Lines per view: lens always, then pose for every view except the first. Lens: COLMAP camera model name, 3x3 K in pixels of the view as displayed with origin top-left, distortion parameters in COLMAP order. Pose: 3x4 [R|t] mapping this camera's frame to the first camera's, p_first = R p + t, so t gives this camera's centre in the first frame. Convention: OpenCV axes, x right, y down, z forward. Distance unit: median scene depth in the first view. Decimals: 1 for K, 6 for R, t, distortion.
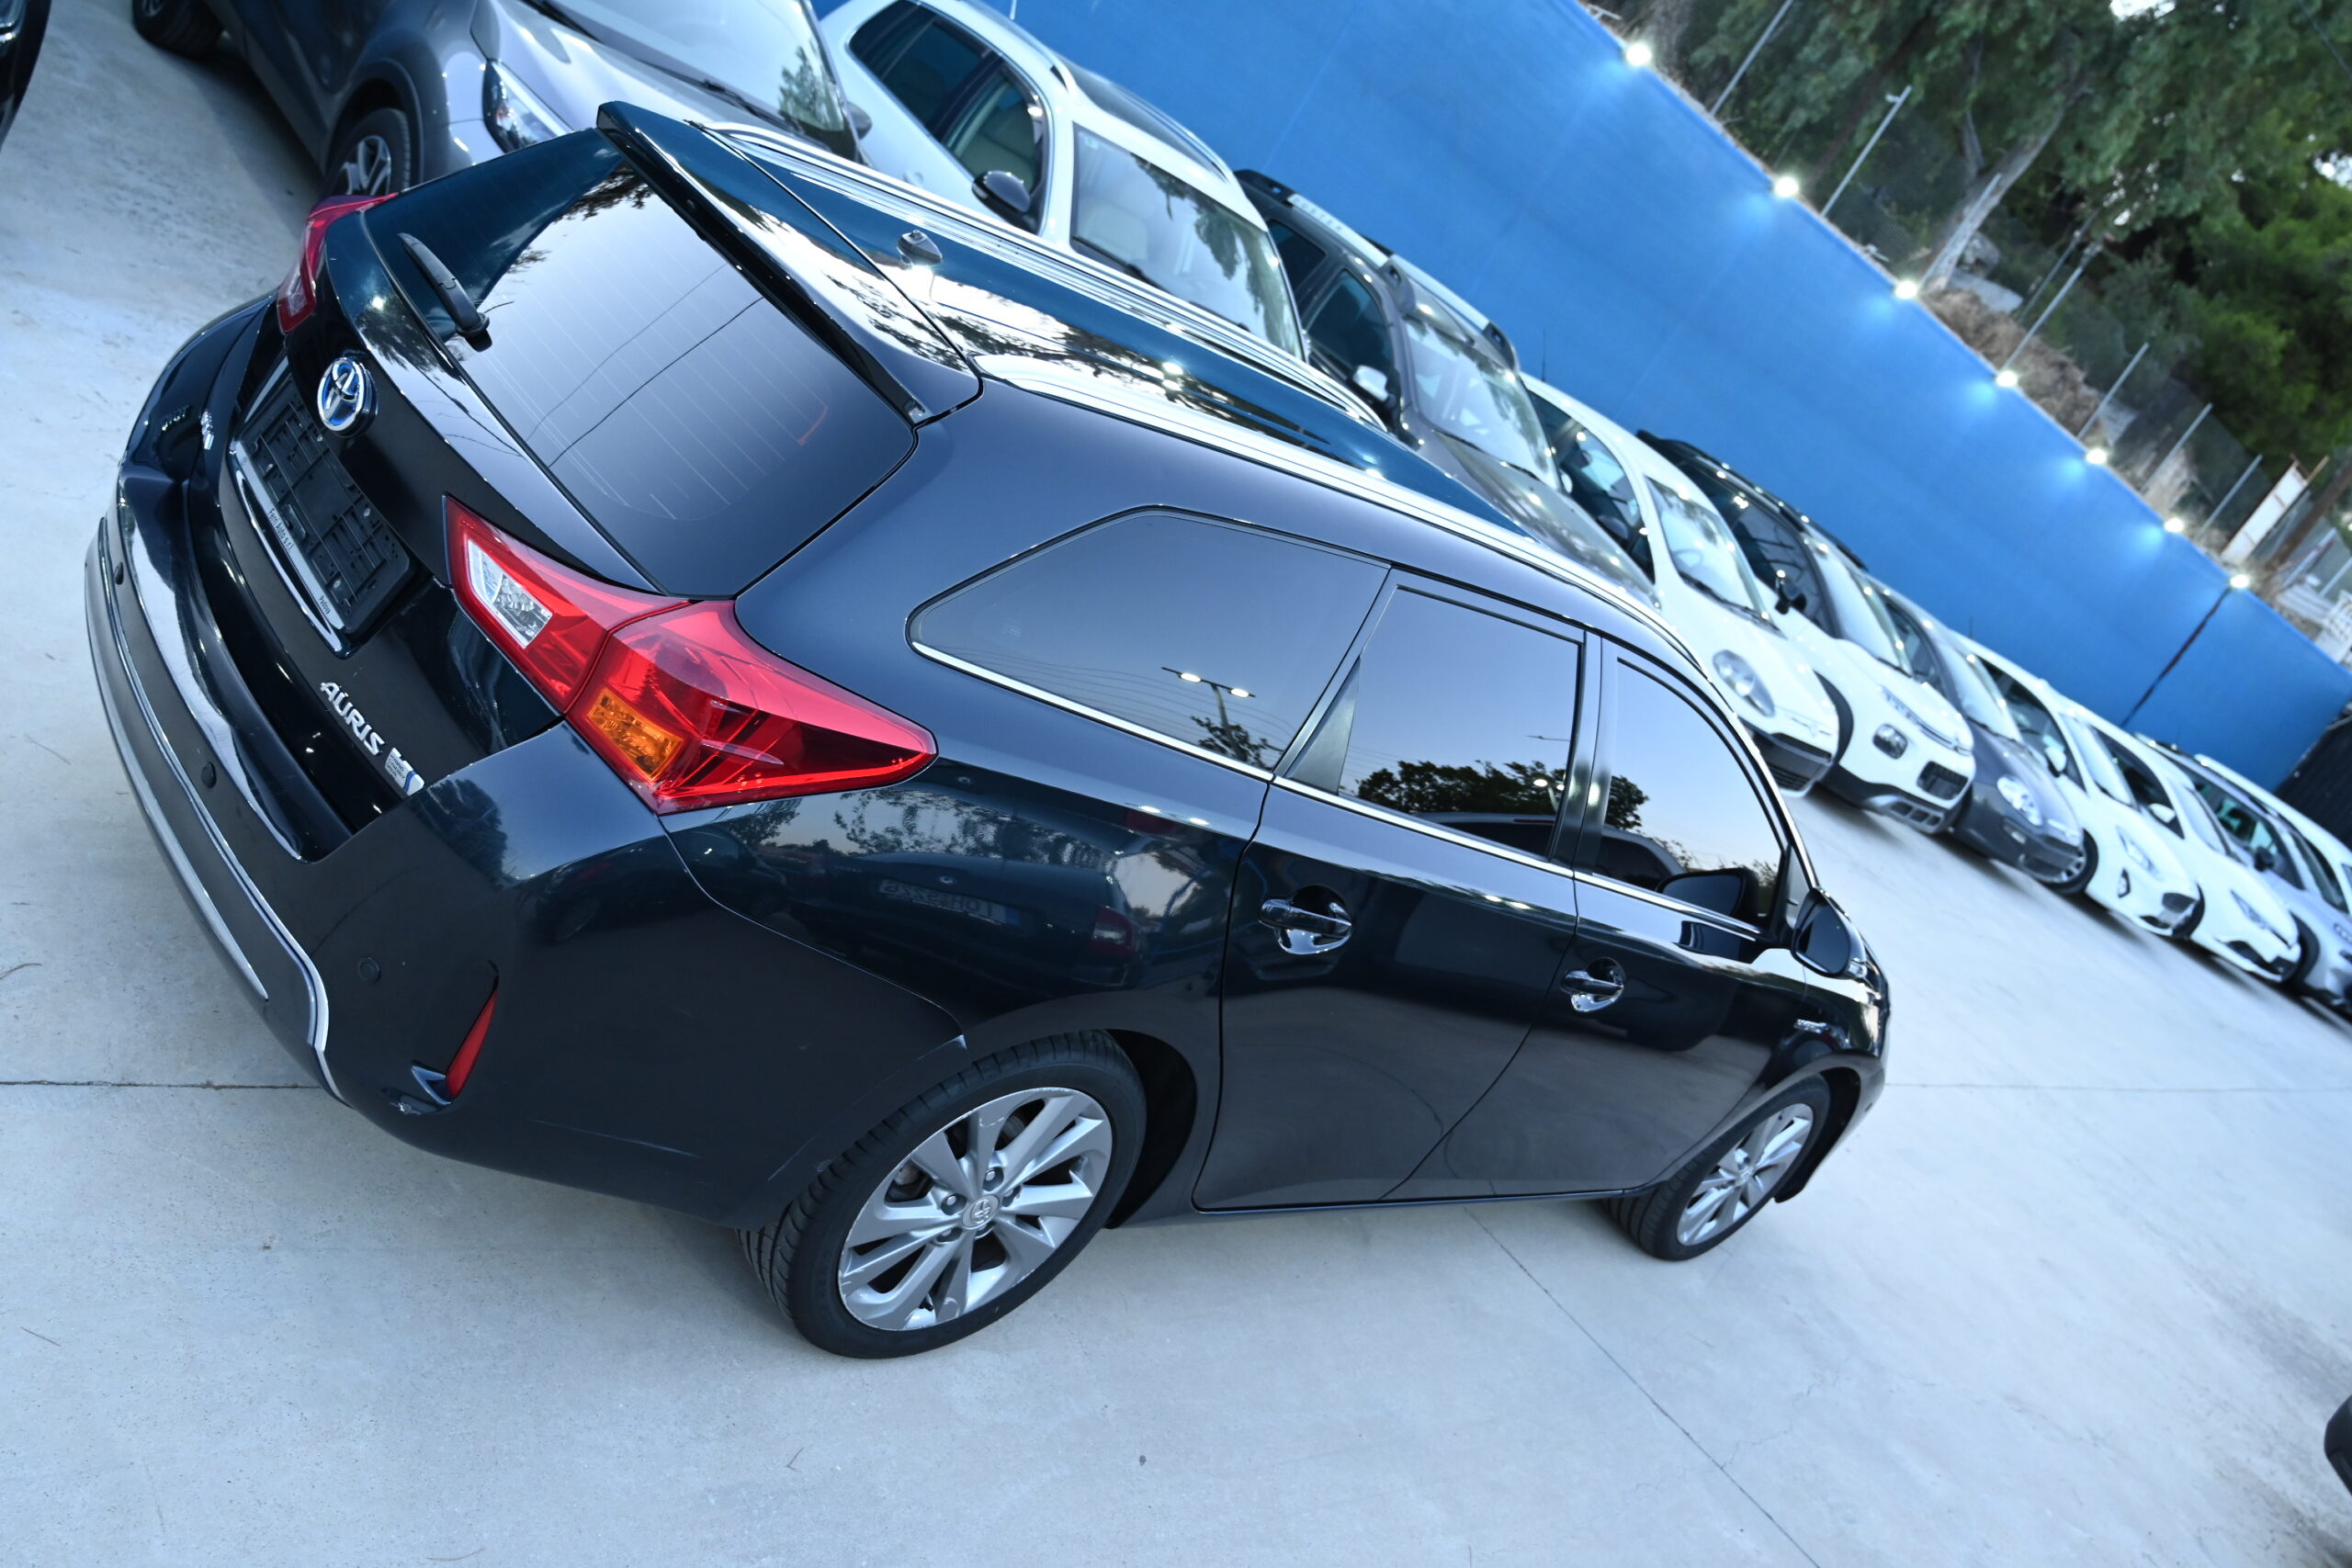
lens RADIAL K [[1950.6, 0, 1169.3], [0, 1950.6, 779.7], [0, 0, 1]] dist [-0.001851, 0.007119]
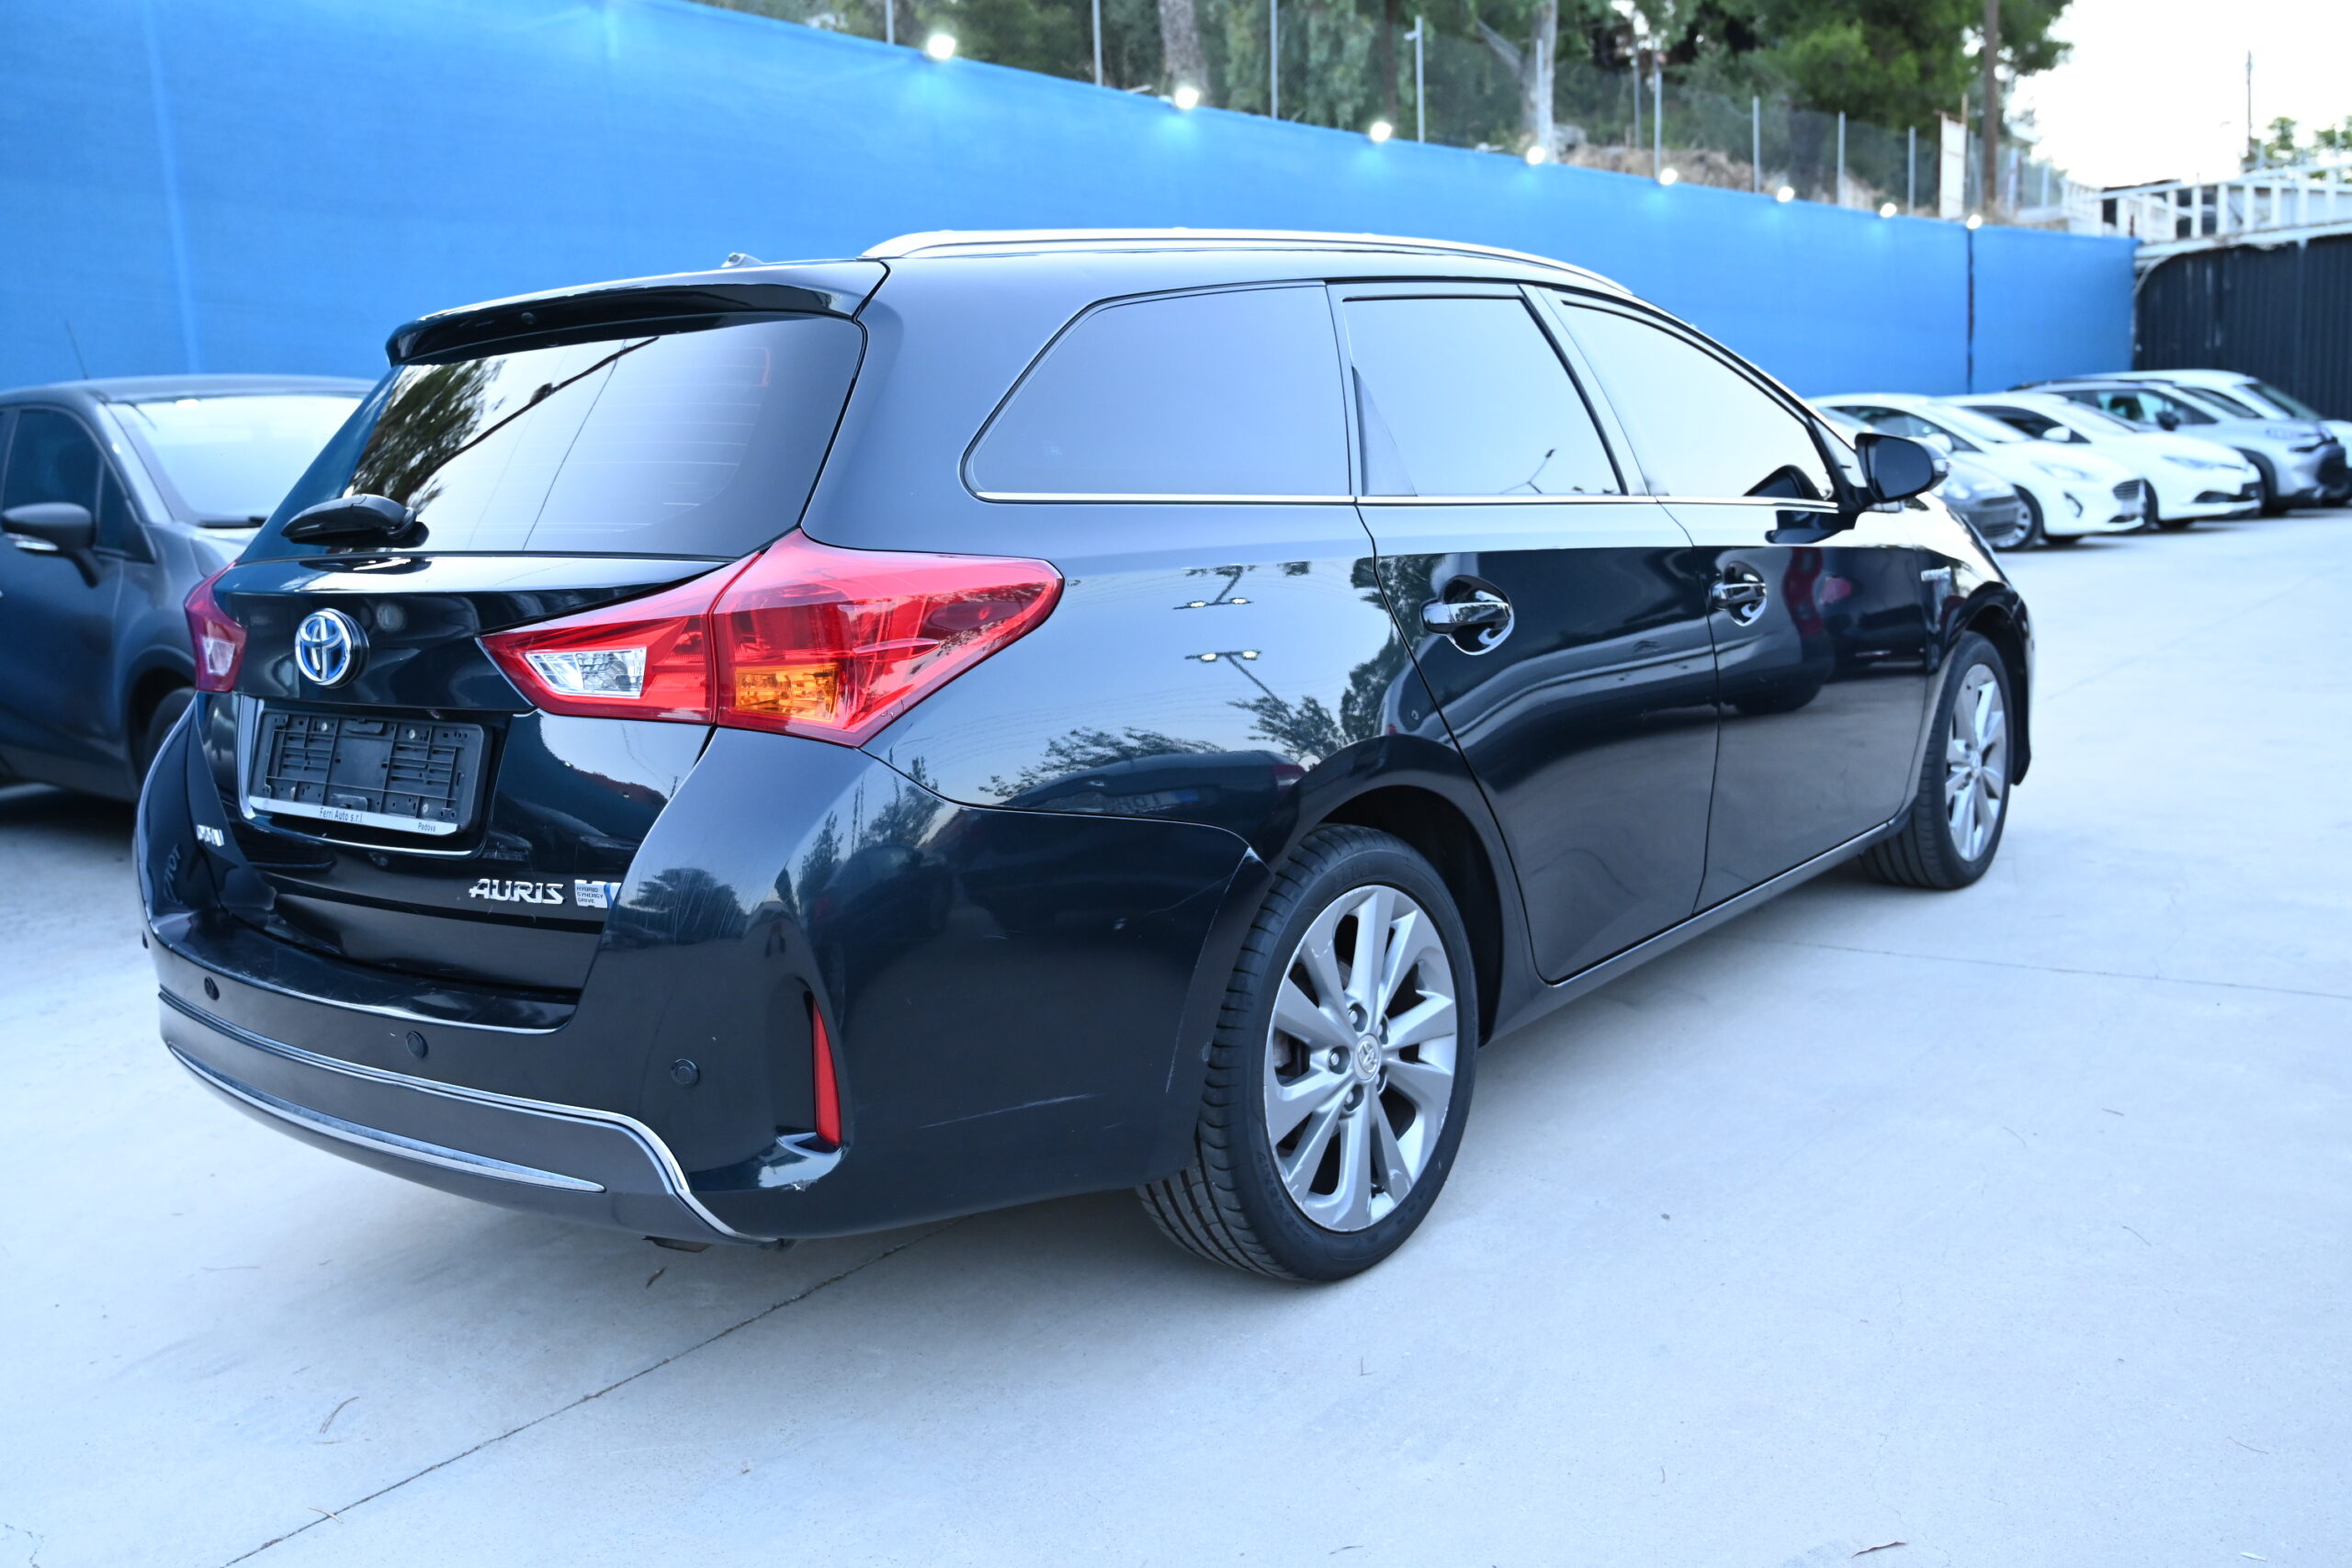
lens RADIAL K [[2032.9, 0, 1183.1], [0, 2032.9, 783.6], [0, 0, 1]] dist [0.001840, 0.009733]
pose [[0.823226, -0.562262, 0.078492, -0.101219], [0.567681, 0.813784, -0.124471, 0.110586], [0.006109, 0.147026, 0.989114, 0.019836]]
